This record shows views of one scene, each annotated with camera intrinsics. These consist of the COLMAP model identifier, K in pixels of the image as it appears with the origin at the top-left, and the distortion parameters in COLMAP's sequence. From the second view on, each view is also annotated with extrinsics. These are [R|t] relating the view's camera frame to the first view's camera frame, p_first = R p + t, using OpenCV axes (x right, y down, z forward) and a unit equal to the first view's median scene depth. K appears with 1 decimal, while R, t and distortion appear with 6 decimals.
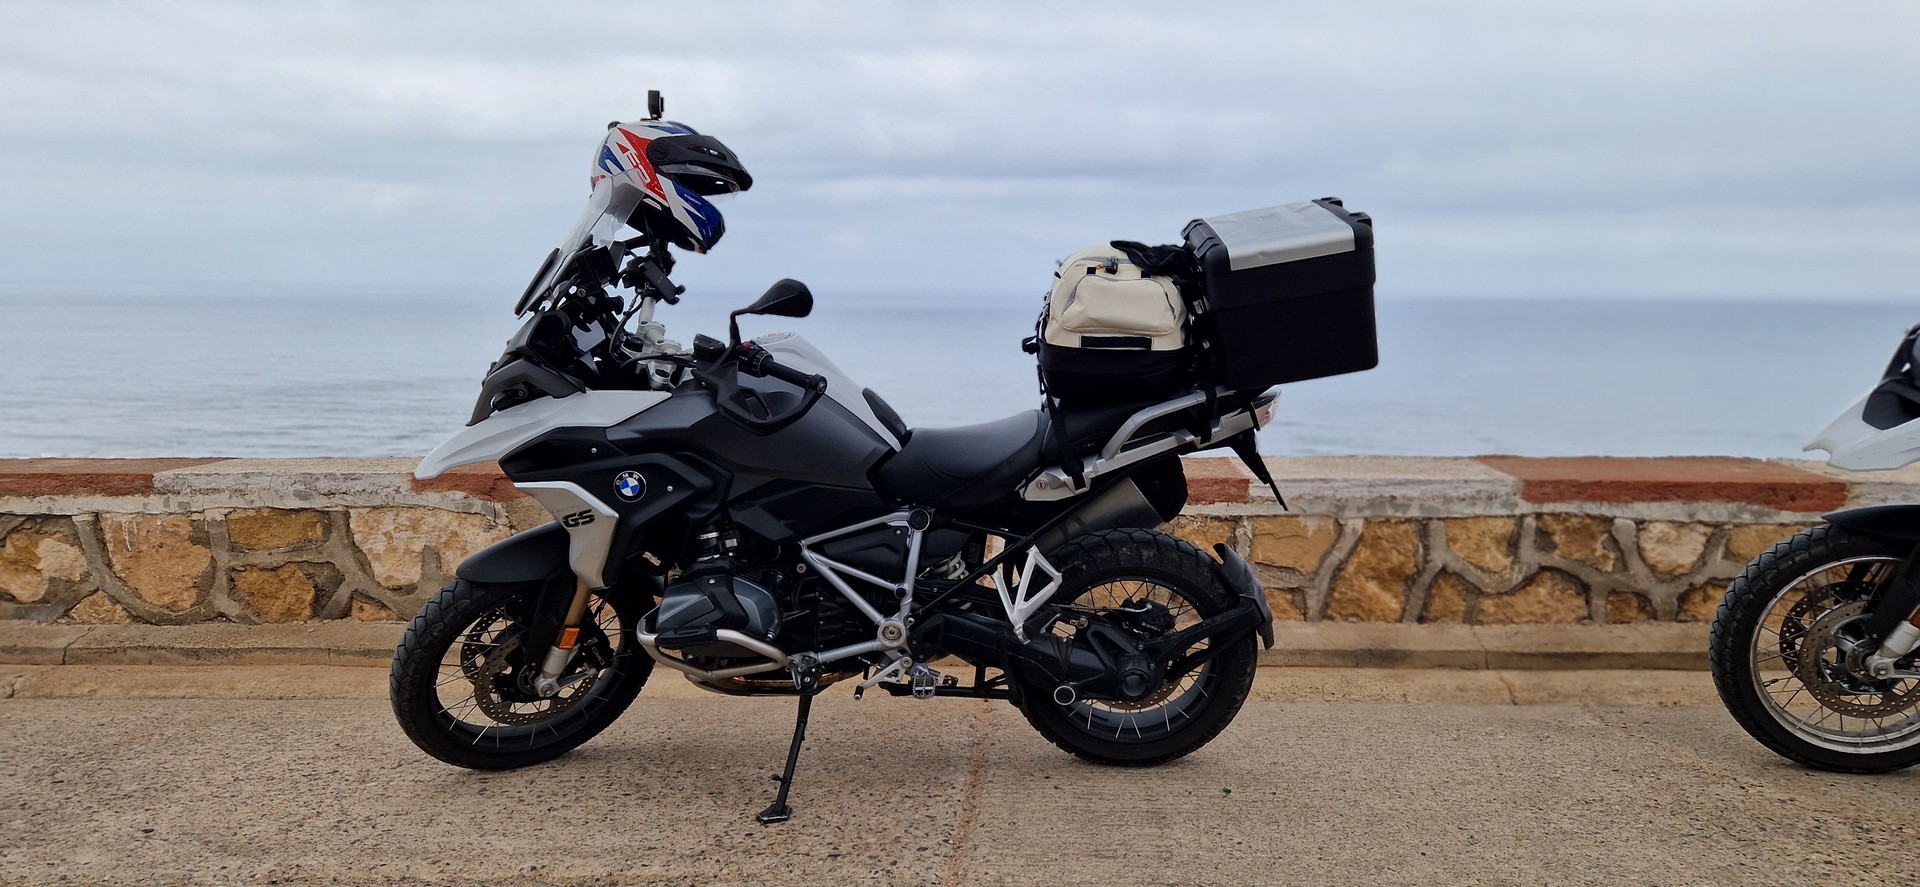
lens RADIAL K [[1281.7, 0, 996.0], [0, 1281.7, 429.4], [0, 0, 1]] dist [0.087410, -0.071963]
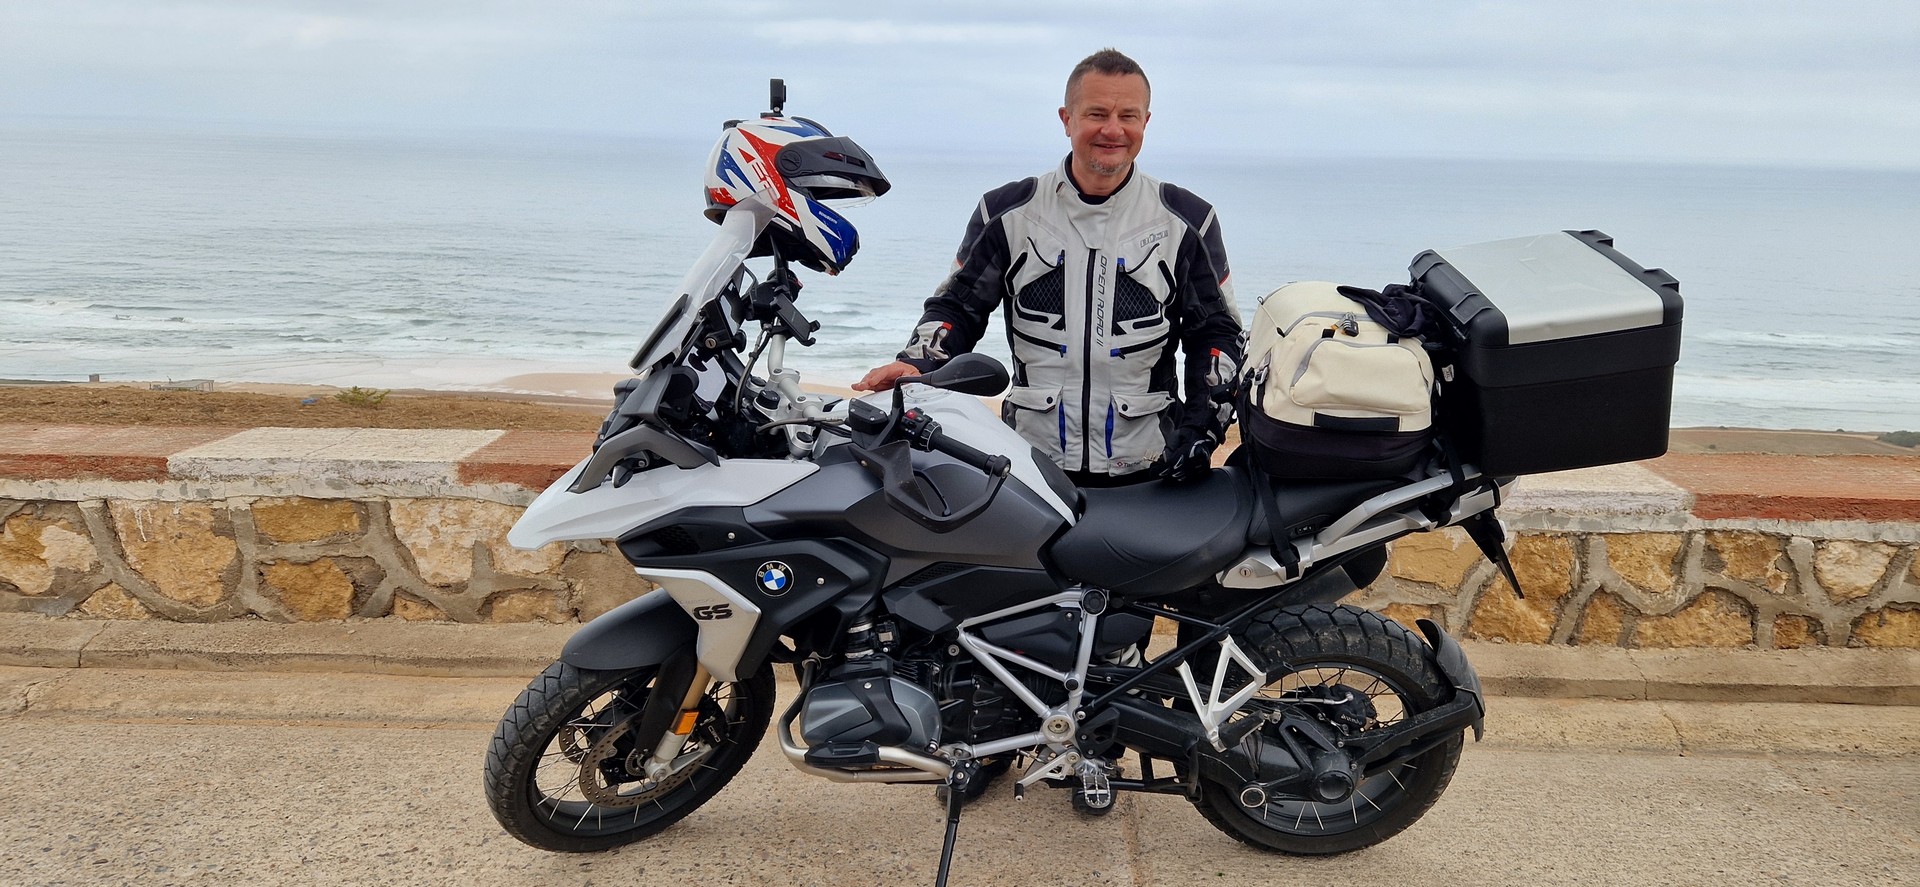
lens RADIAL K [[1281.7, 0, 996.0], [0, 1281.7, 429.4], [0, 0, 1]] dist [0.087410, -0.071963]
pose [[0.999660, 0.013506, 0.022296, -0.143339], [-0.015840, 0.994016, 0.108080, -0.134093], [-0.020703, -0.108396, 0.993892, 0.149484]]
